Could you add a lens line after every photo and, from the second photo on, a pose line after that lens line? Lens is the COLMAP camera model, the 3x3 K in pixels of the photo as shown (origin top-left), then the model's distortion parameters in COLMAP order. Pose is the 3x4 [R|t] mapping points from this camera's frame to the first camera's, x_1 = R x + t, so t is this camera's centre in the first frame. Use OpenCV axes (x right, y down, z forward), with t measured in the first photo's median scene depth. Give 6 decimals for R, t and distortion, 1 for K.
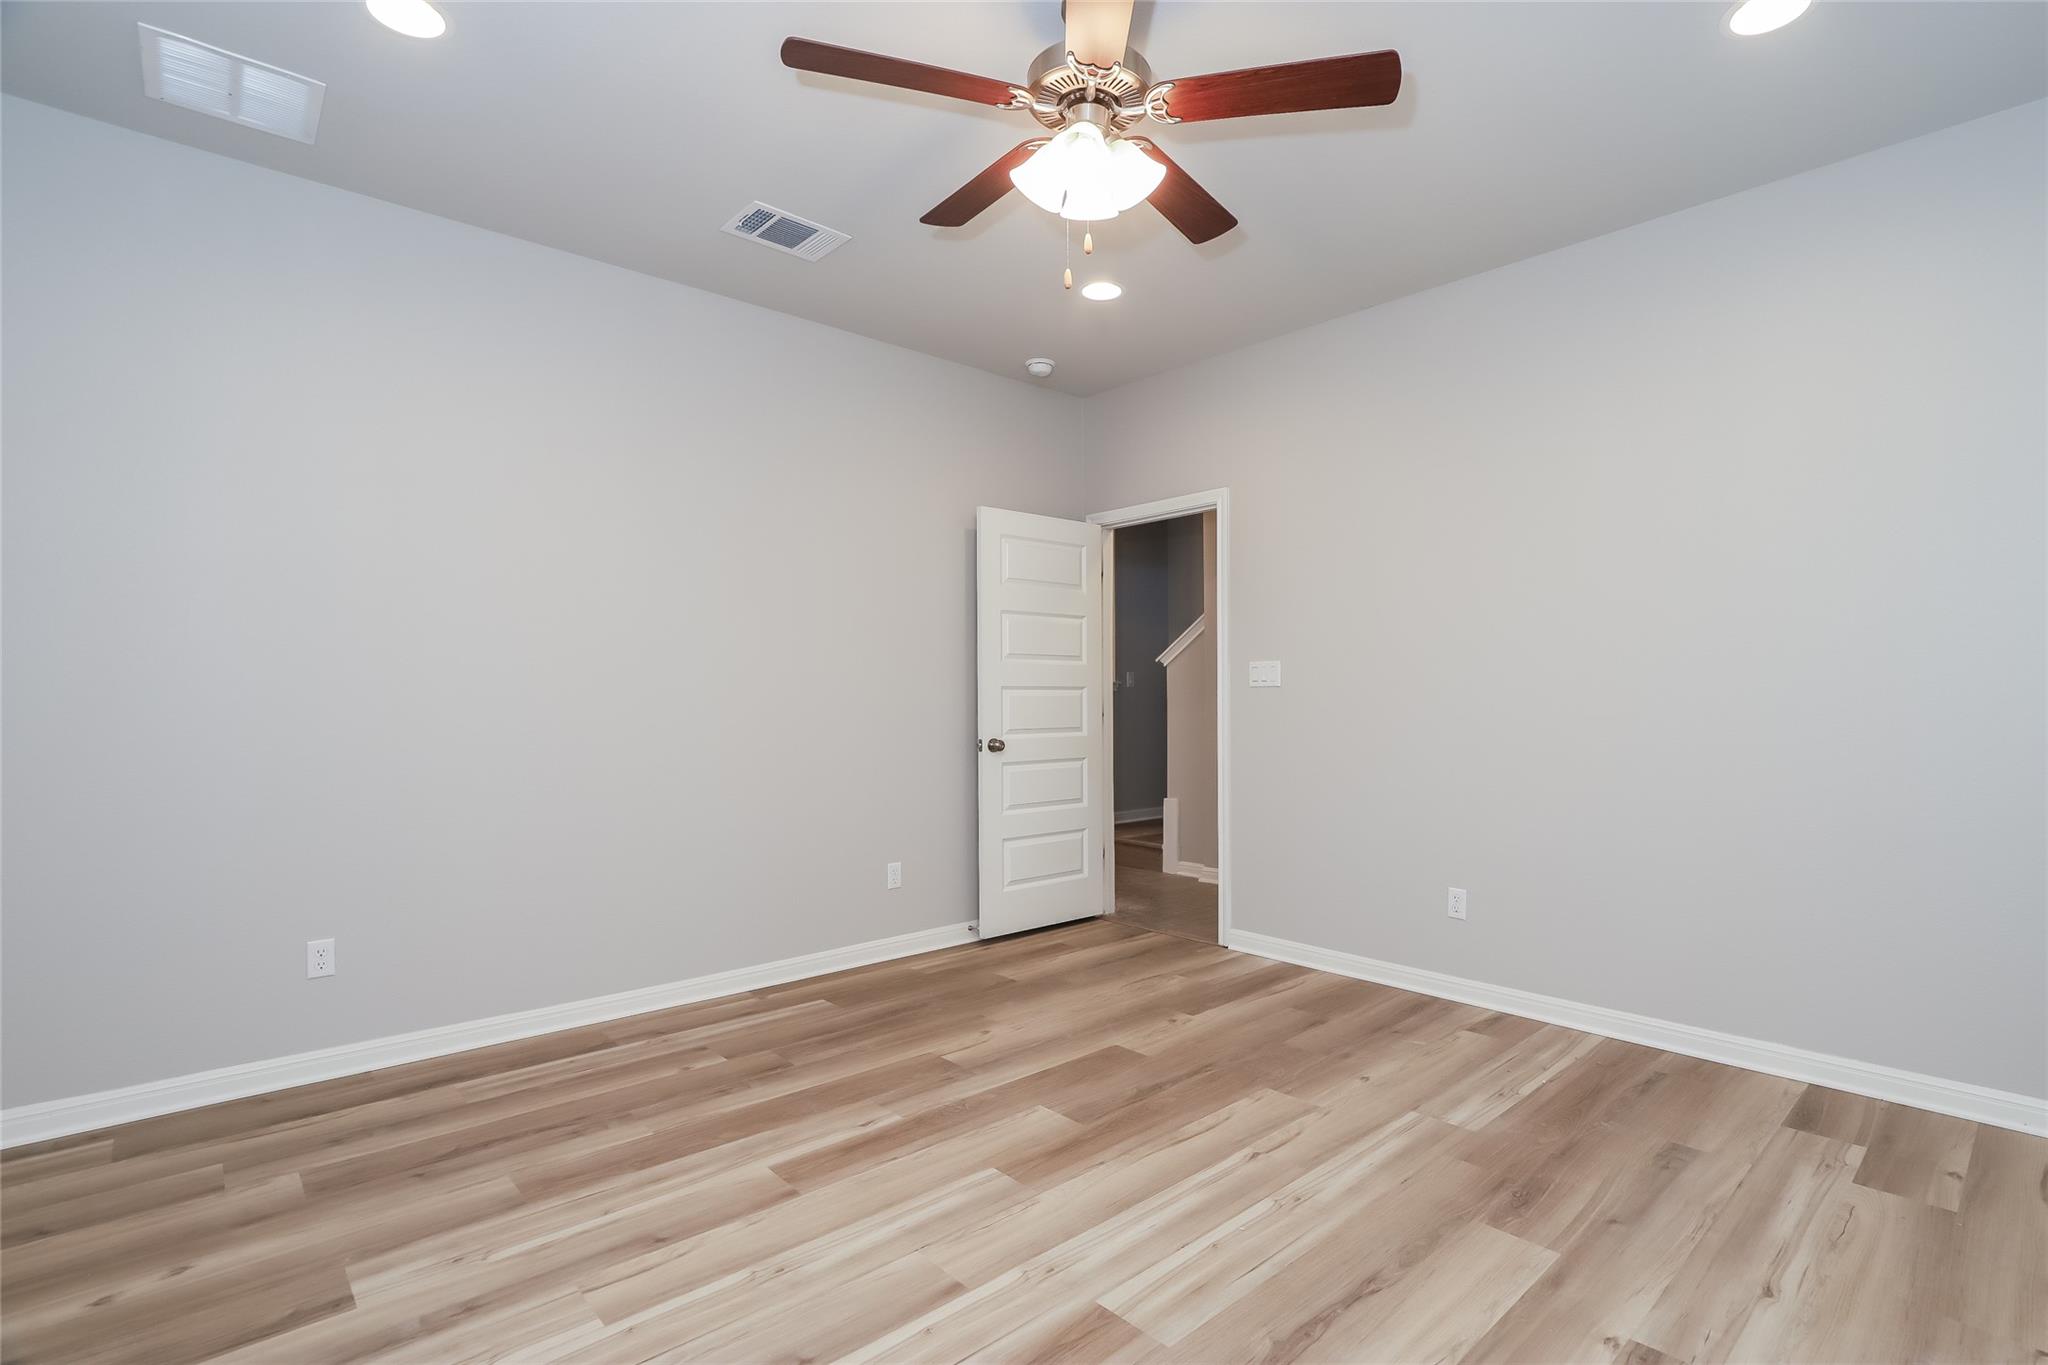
lens RADIAL K [[940.5, 0, 1024.6], [0, 940.5, 689.0], [0, 0, 1]] dist [-0.012377, -0.000308]
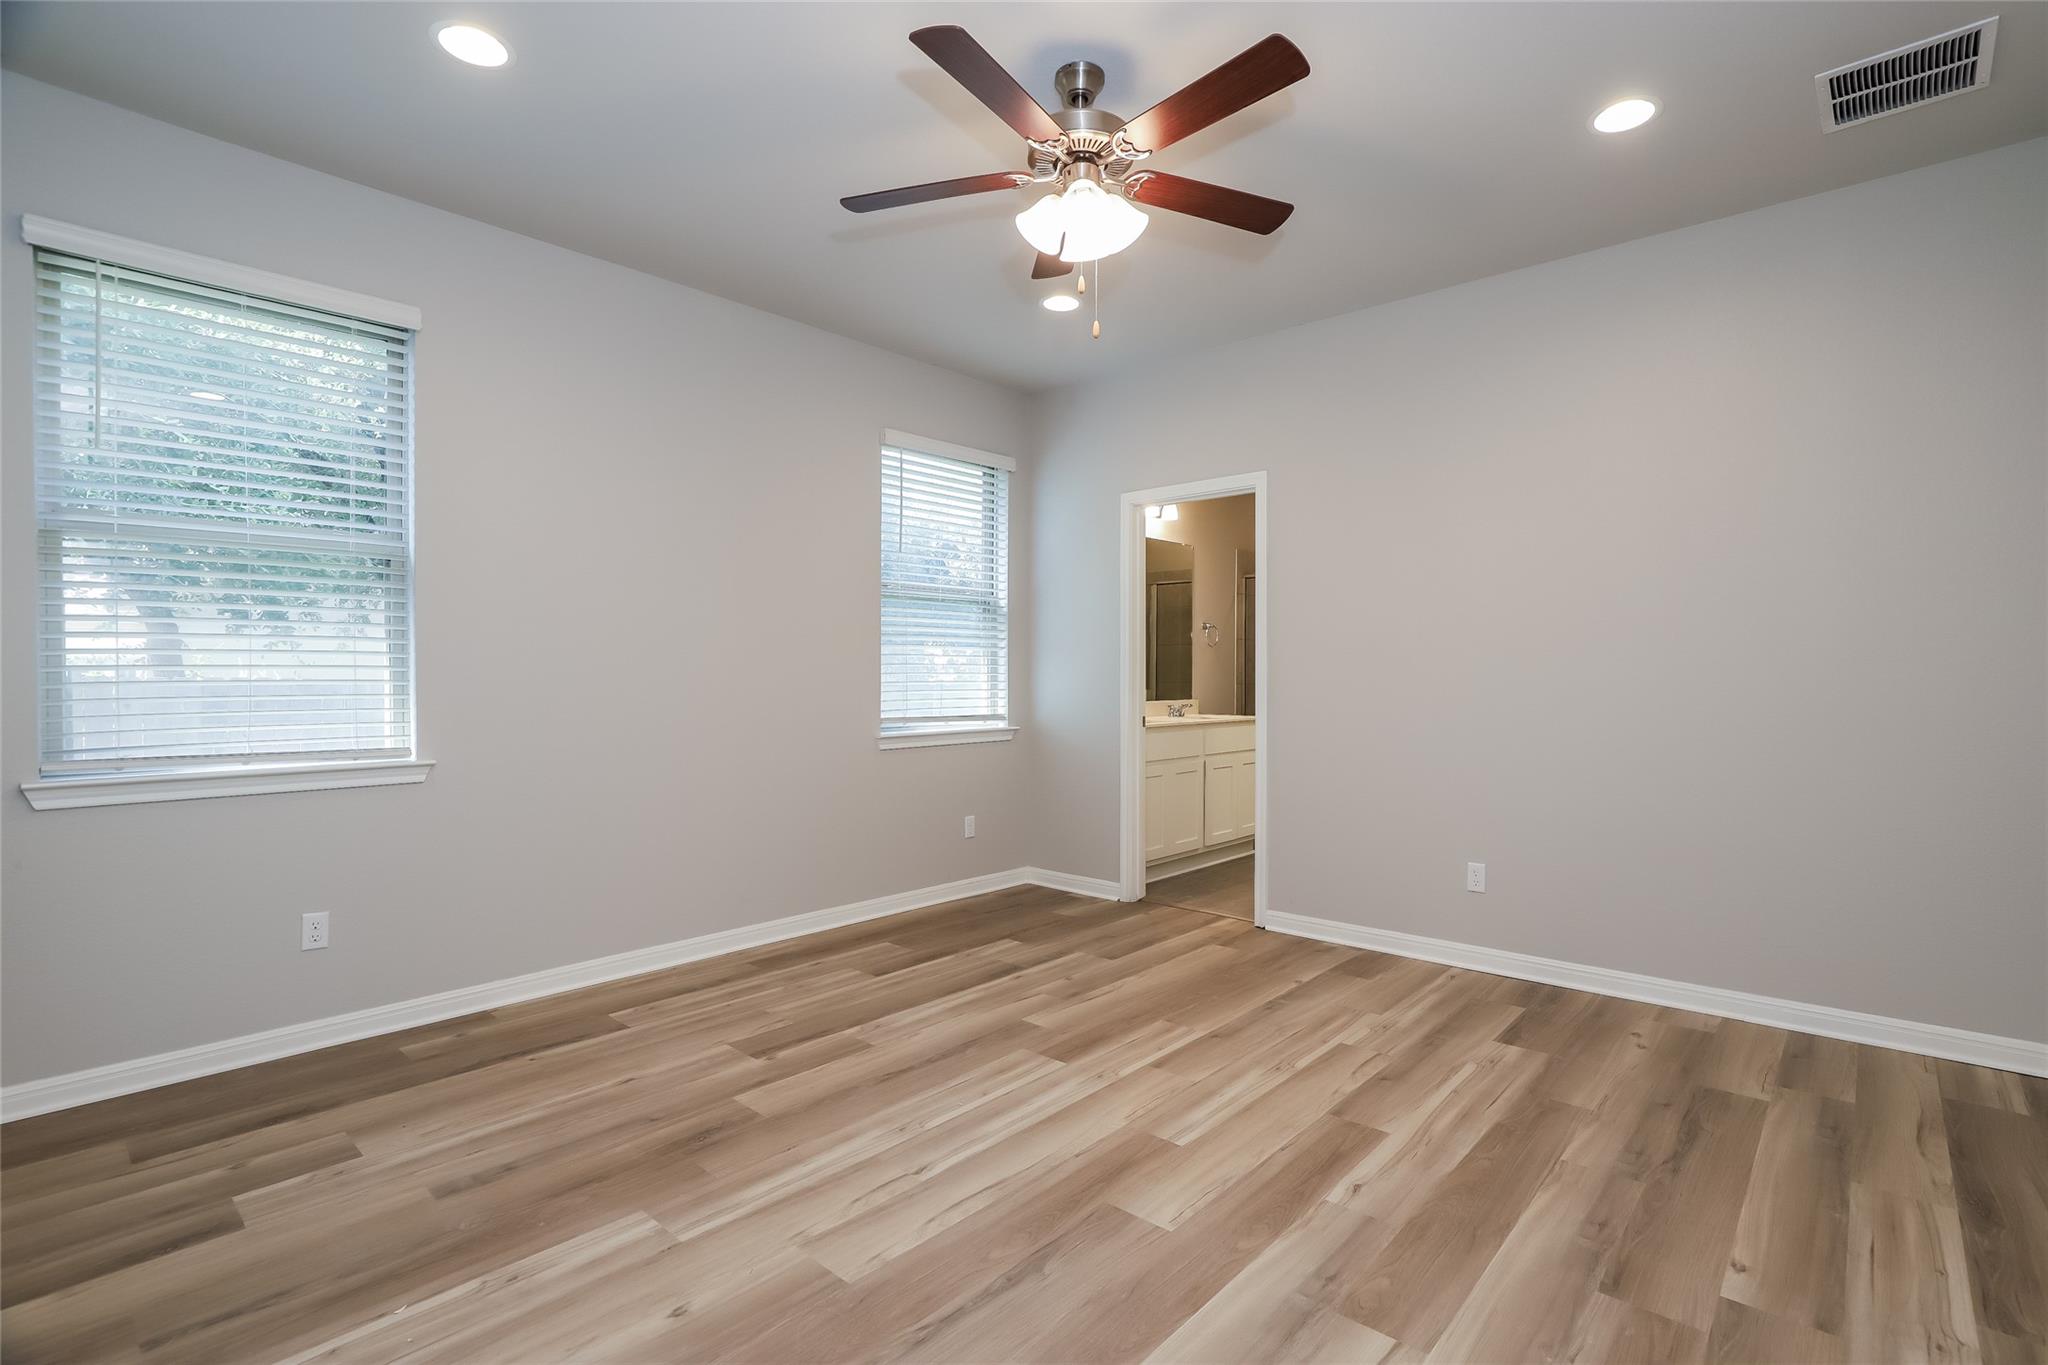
lens RADIAL K [[940.5, 0, 1030.9], [0, 940.5, 676.4], [0, 0, 1]] dist [-0.012377, -0.000308]
pose [[-0.993741, 0.003387, -0.111655, 0.244926], [0.004431, 0.999949, -0.009104, 0.003933], [0.111618, -0.009542, -0.993705, 2.021949]]
